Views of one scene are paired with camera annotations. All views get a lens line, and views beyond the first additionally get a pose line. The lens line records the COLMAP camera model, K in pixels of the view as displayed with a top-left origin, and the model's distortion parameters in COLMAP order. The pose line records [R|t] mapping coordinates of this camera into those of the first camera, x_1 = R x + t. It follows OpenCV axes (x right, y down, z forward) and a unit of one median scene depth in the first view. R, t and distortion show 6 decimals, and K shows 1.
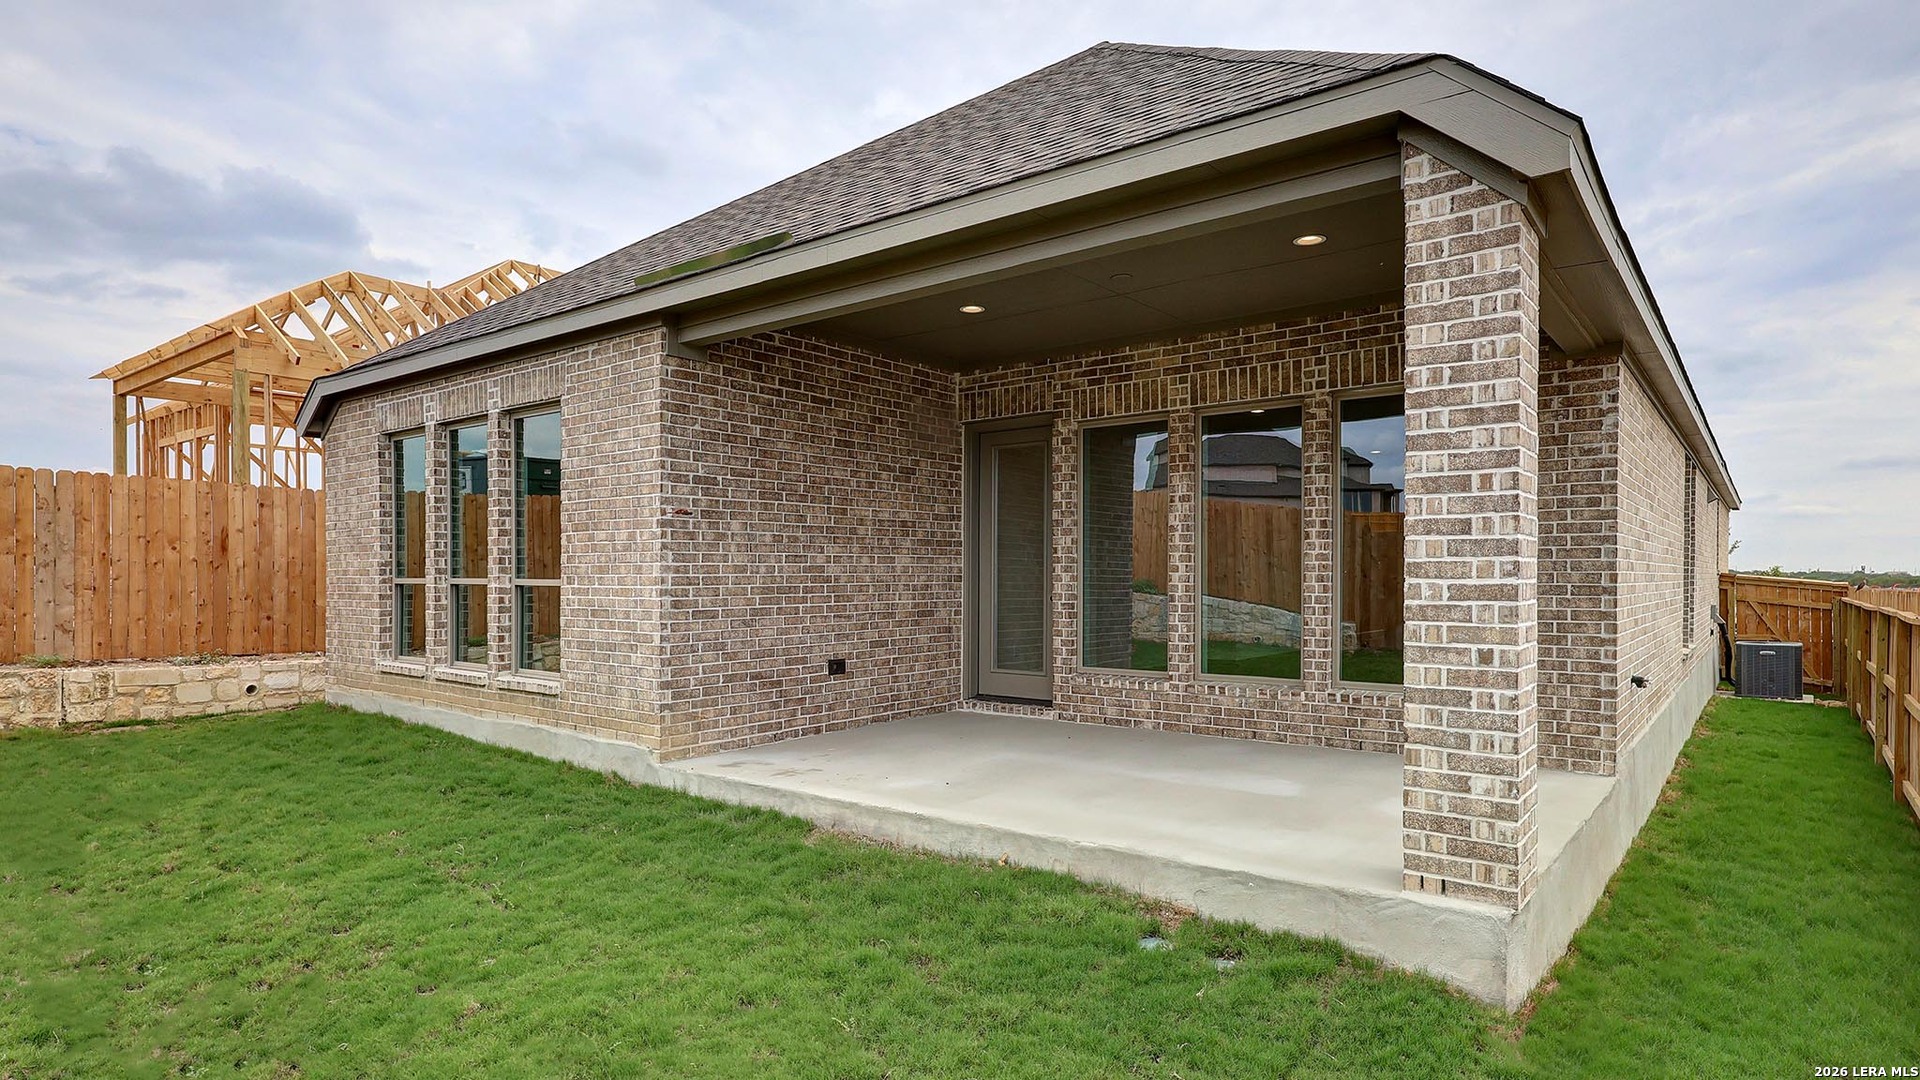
lens RADIAL K [[1030.8, 0, 957.5], [0, 1030.8, 581.5], [0, 0, 1]] dist [0.000150, -0.000656]
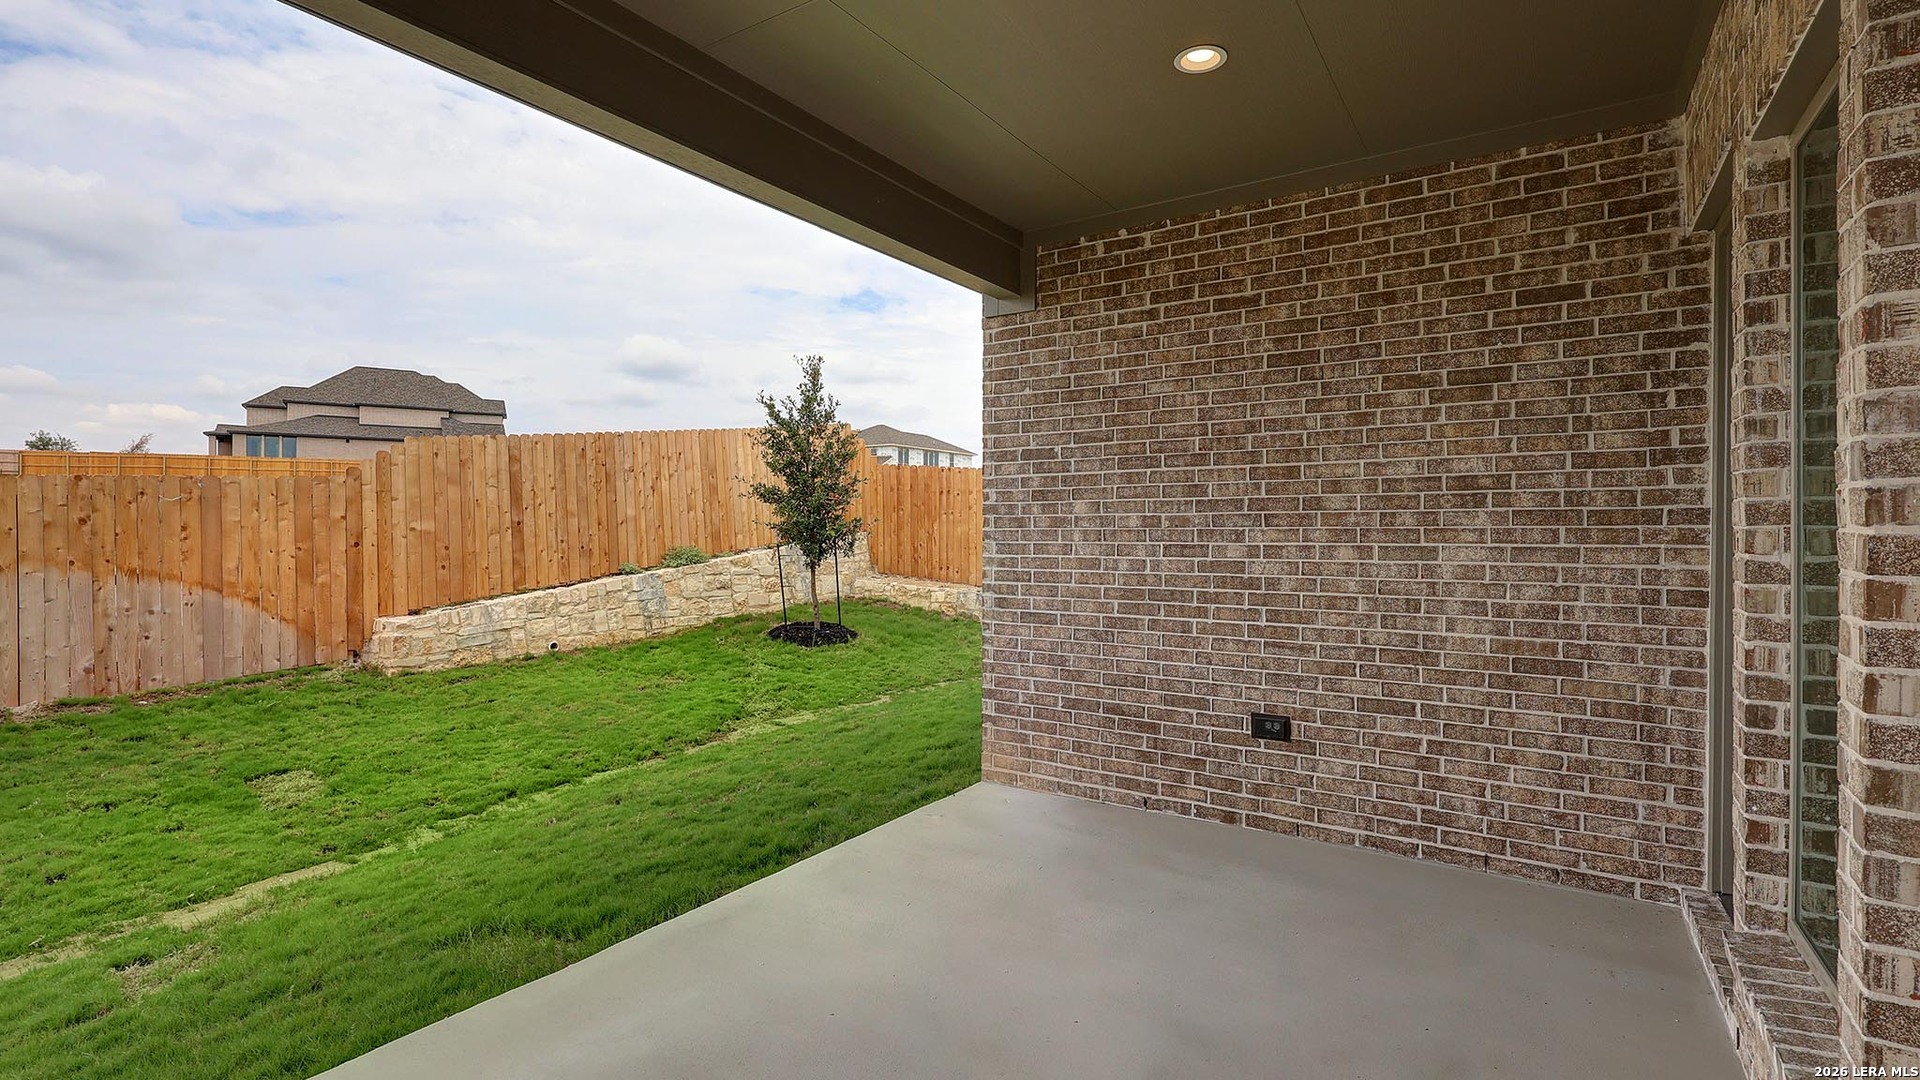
lens RADIAL K [[870.7, 0, 959.3], [0, 870.7, 527.2], [0, 0, 1]] dist [-0.001987, -0.000254]
pose [[0.077103, 0.000209, -0.997023, 0.411087], [-0.007087, 0.999975, -0.000338, -0.036876], [0.996998, 0.007092, 0.077102, 0.828533]]
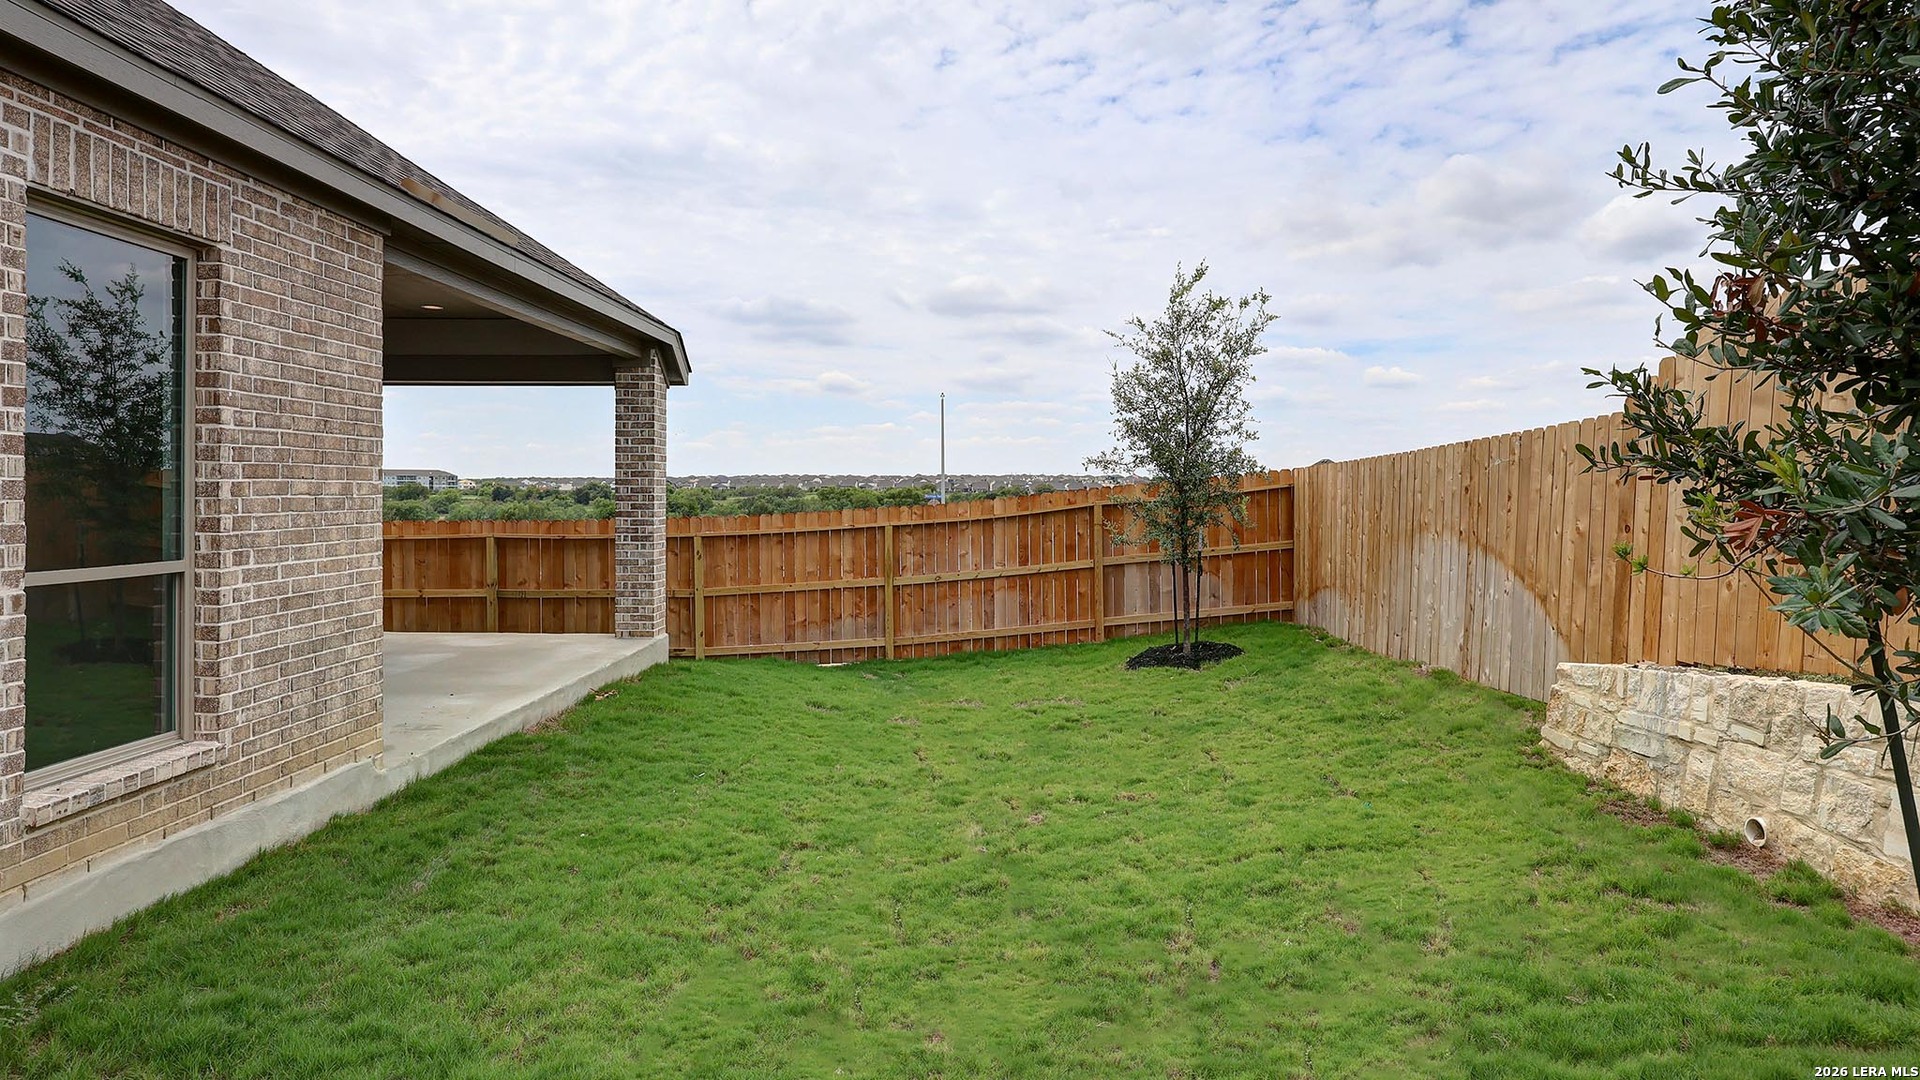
lens RADIAL K [[1030.8, 0, 956.4], [0, 1030.8, 494.7], [0, 0, 1]] dist [0.000150, -0.000656]
pose [[-0.603777, -0.005260, 0.797136, -1.073959], [0.002143, 0.999964, 0.008222, -0.040922], [-0.797151, 0.006673, -0.603744, 0.999046]]
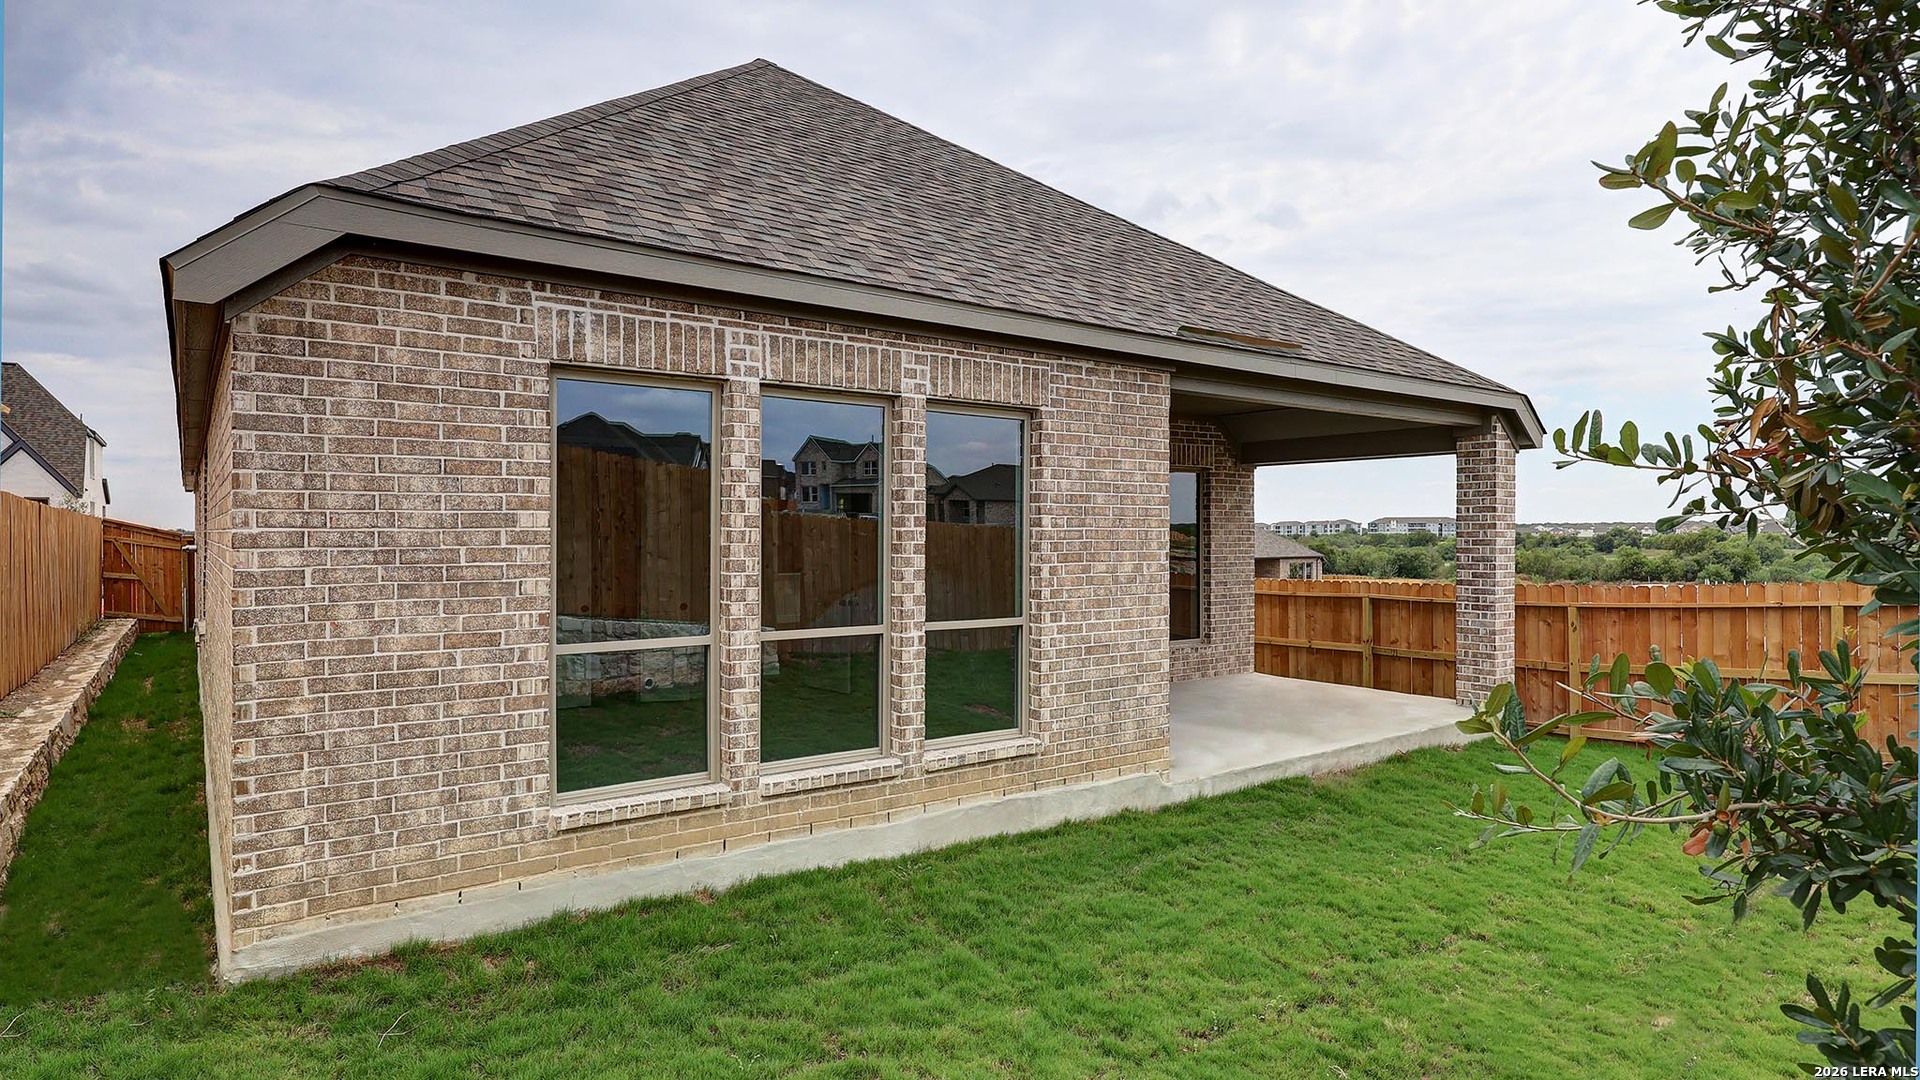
lens RADIAL K [[1030.8, 0, 956.2], [0, 1030.8, 538.0], [0, 0, 1]] dist [0.000150, -0.000656]
pose [[0.259213, -0.002427, 0.965817, -1.214047], [0.005760, 0.999983, 0.000968, -0.068504], [-0.965803, 0.005312, 0.259223, 0.827240]]
